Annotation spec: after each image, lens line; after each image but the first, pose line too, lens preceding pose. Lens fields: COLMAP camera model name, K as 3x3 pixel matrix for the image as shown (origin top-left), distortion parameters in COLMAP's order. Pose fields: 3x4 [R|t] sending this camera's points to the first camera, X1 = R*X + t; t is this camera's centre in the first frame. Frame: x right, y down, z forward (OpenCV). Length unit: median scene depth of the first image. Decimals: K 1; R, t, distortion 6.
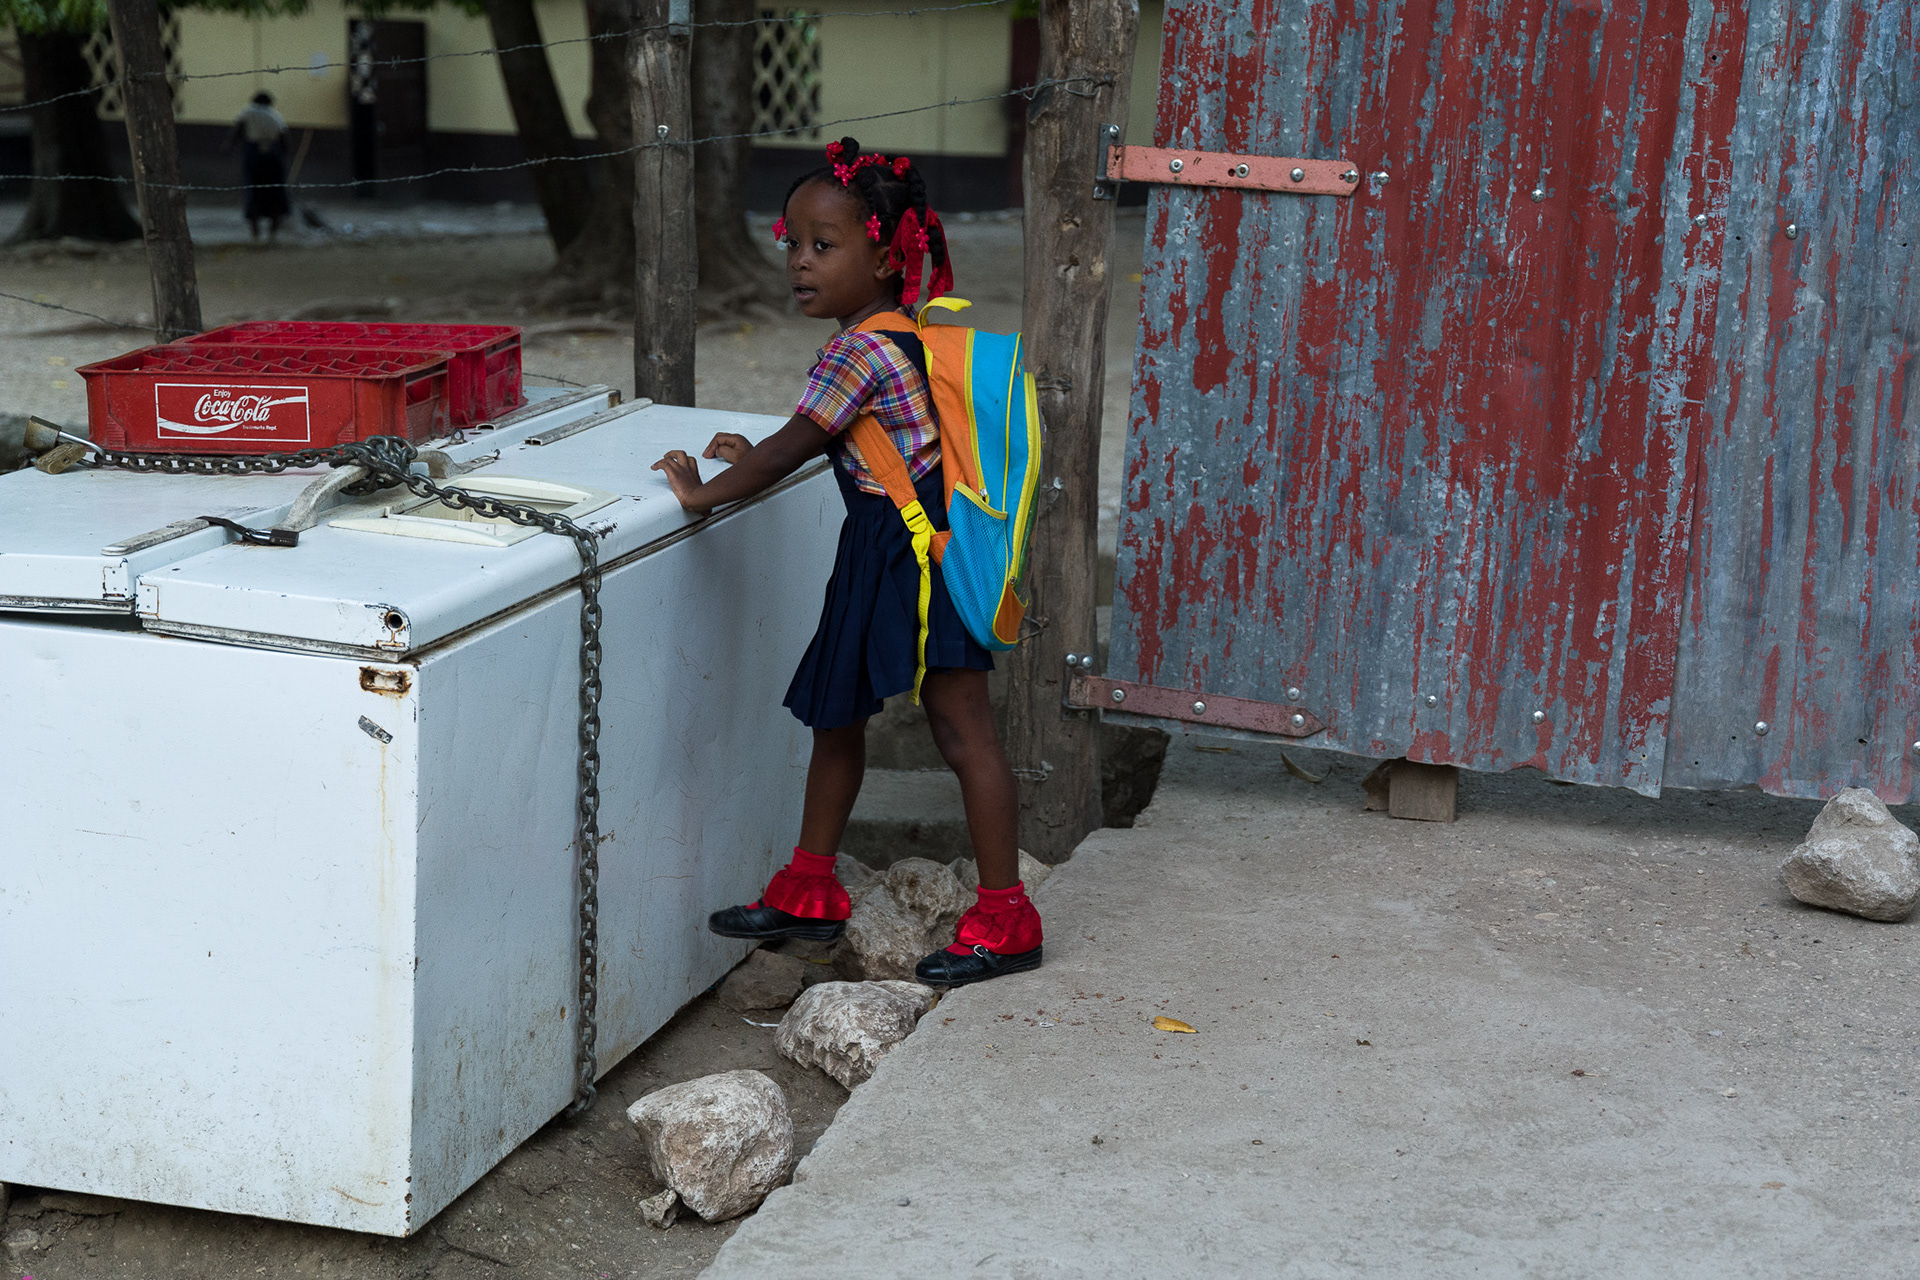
lens RADIAL K [[3751.6, 0, 960.0], [0, 3751.6, 640.0], [0, 0, 1]] dist [0.106080, -0.005819]
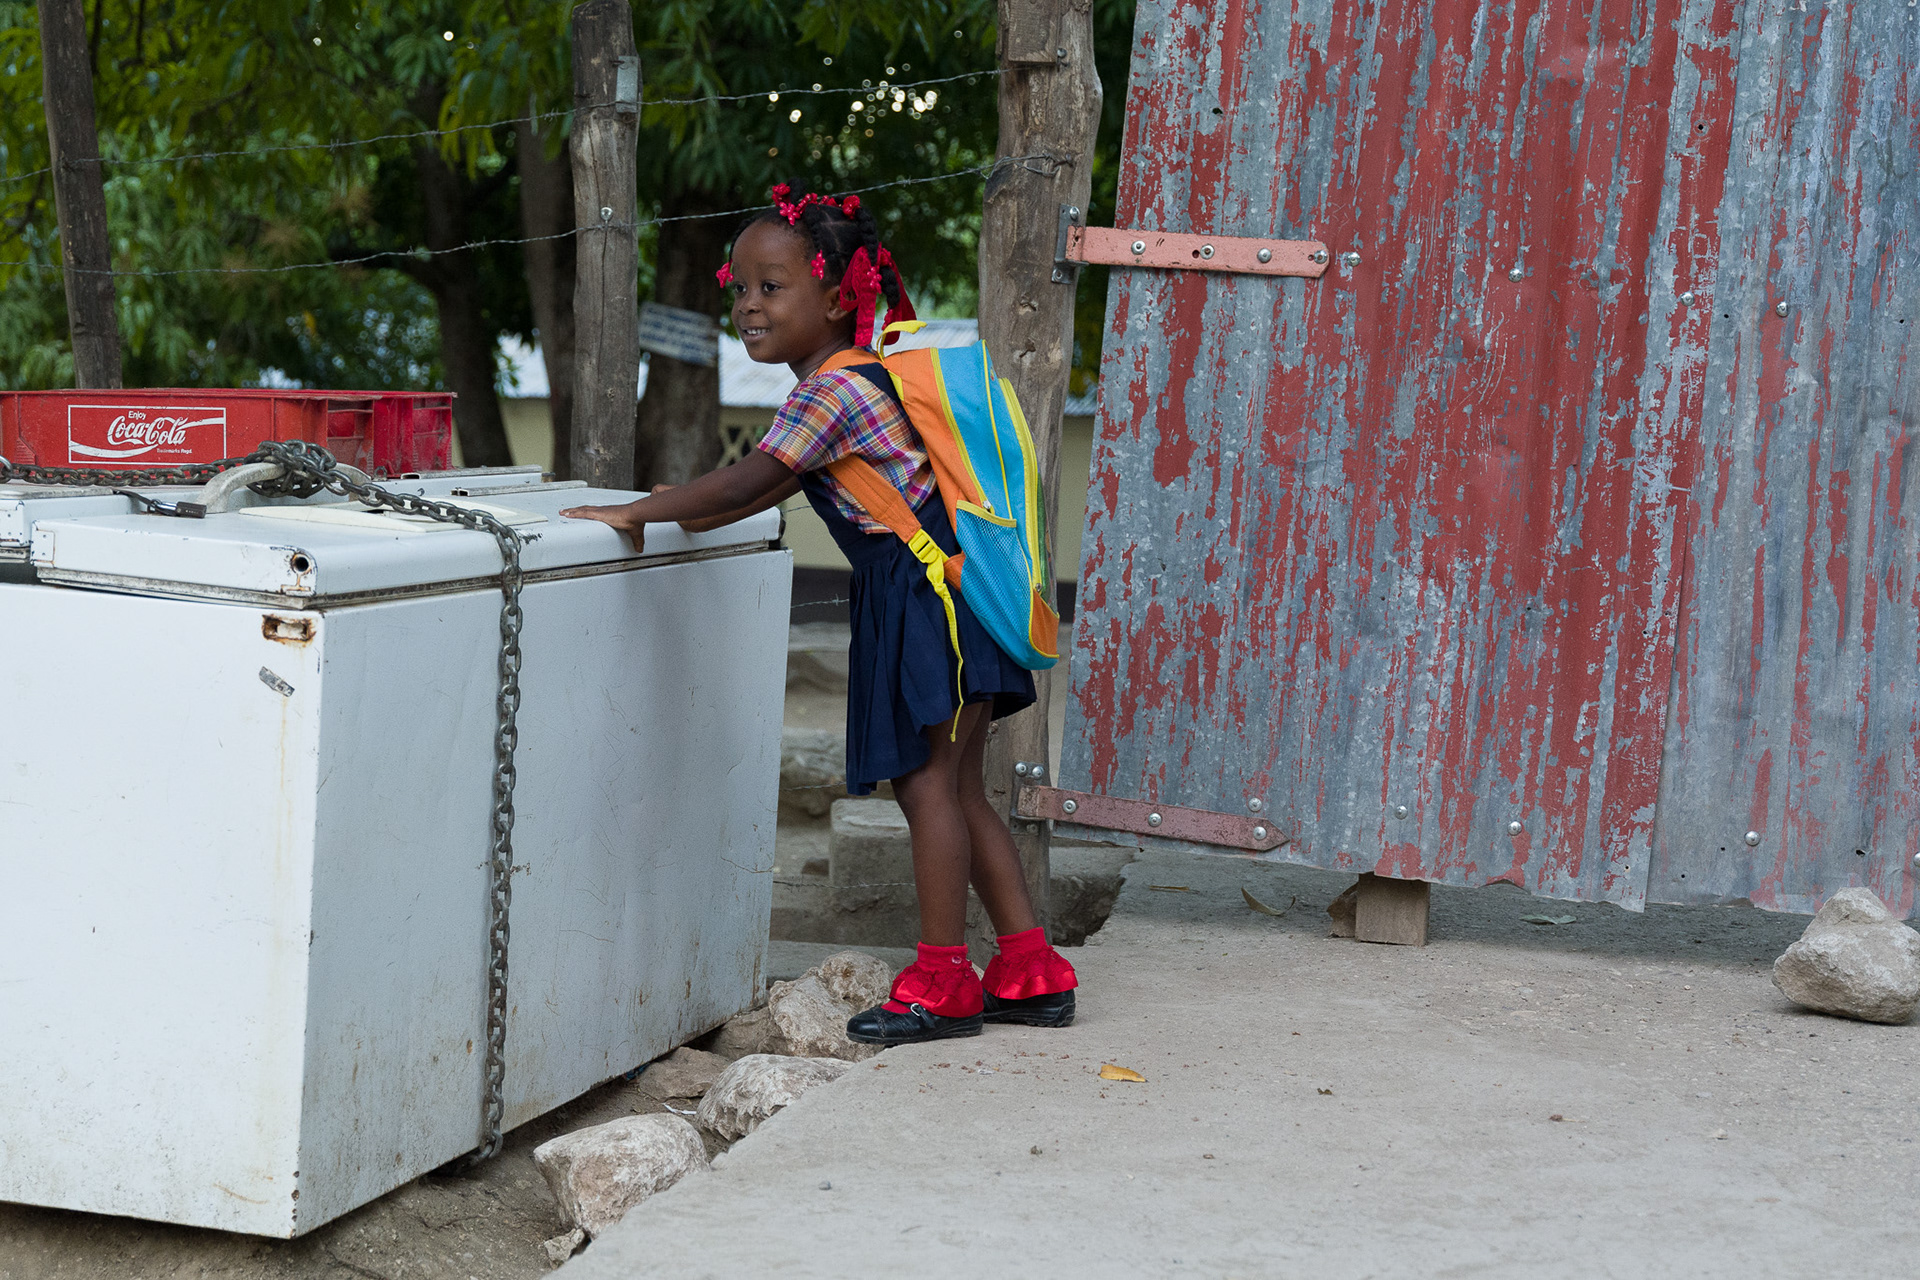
lens RADIAL K [[3841.9, 0, 835.2], [0, 3841.9, 709.7], [0, 0, 1]] dist [0.064219, 0.092389]
pose [[0.999542, 0.019206, -0.023390, 0.005531], [-0.021490, 0.994588, -0.101653, 0.095529], [0.021311, 0.102109, 0.994545, 0.033610]]
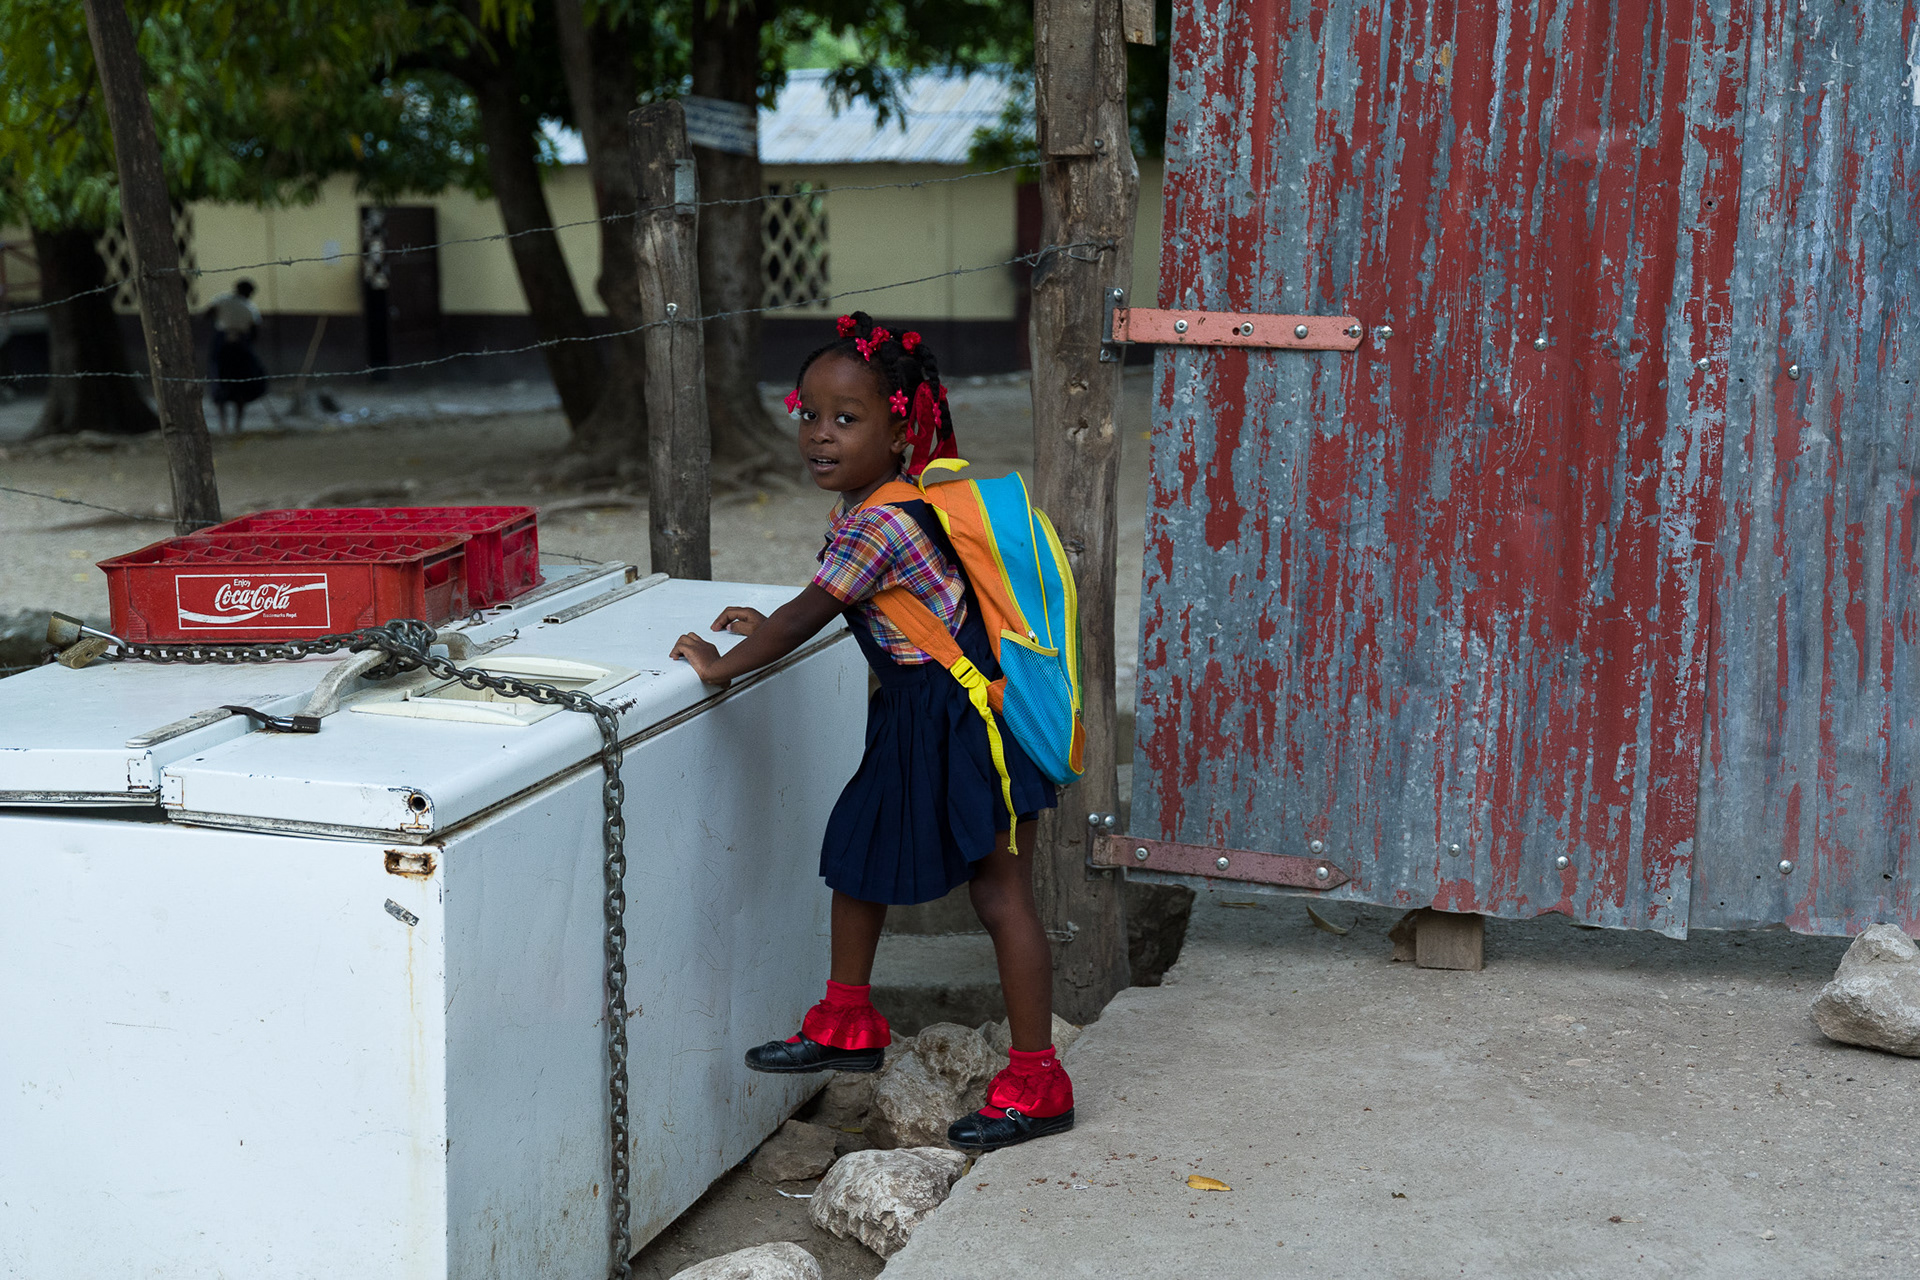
lens RADIAL K [[3751.6, 0, 960.0], [0, 3751.6, 640.0], [0, 0, 1]] dist [0.106080, -0.005819]
pose [[0.999467, -0.032184, -0.005376, 0.000973], [0.031923, 0.998560, -0.043125, -0.000540], [0.006757, 0.042930, 0.999055, -0.003983]]
